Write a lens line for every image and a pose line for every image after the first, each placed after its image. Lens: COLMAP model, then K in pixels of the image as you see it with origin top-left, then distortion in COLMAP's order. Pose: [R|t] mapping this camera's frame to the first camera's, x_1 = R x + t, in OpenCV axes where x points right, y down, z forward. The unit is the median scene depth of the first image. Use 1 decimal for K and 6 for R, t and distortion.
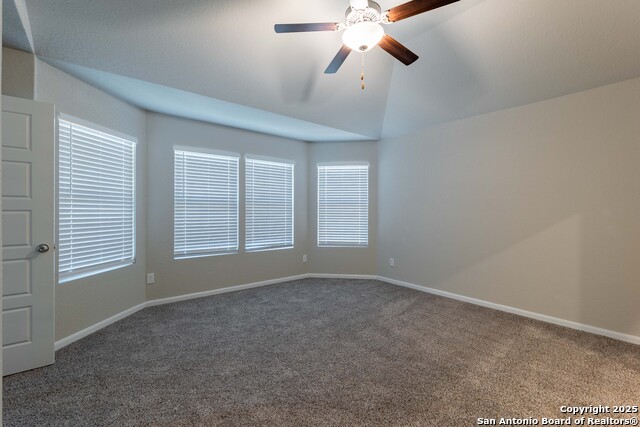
lens RADIAL K [[274.5, 0, 316.5], [0, 274.5, 212.0], [0, 0, 1]] dist [0.000767, -0.000171]
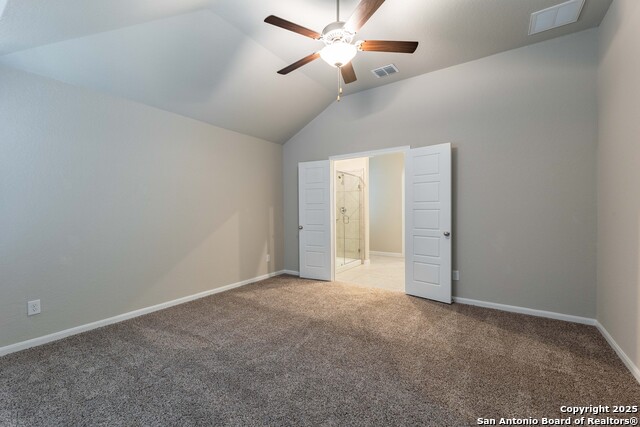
lens RADIAL K [[274.5, 0, 316.5], [0, 274.5, 211.3], [0, 0, 1]] dist [0.000767, -0.000171]
pose [[-0.282140, -0.007556, 0.959343, -0.584478], [0.010900, 0.999879, 0.011081, -0.004161], [-0.959311, 0.013583, -0.282024, 0.929021]]
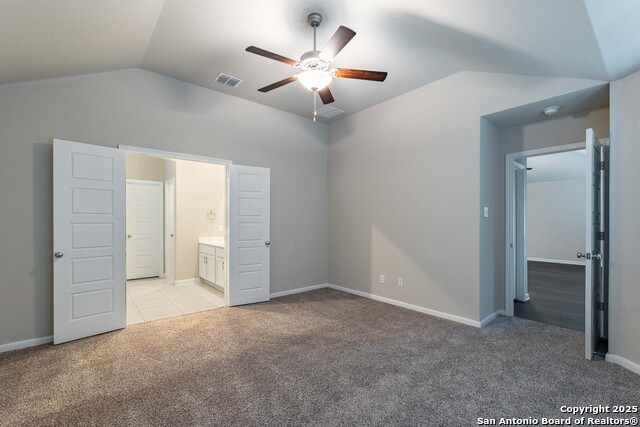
lens RADIAL K [[274.5, 0, 318.7], [0, 274.5, 219.4], [0, 0, 1]] dist [0.000767, -0.000171]
pose [[-0.999974, -0.000156, -0.007178, 0.115653], [-0.000147, 0.999999, -0.001294, -0.008124], [0.007179, -0.001293, -0.999973, 1.466148]]
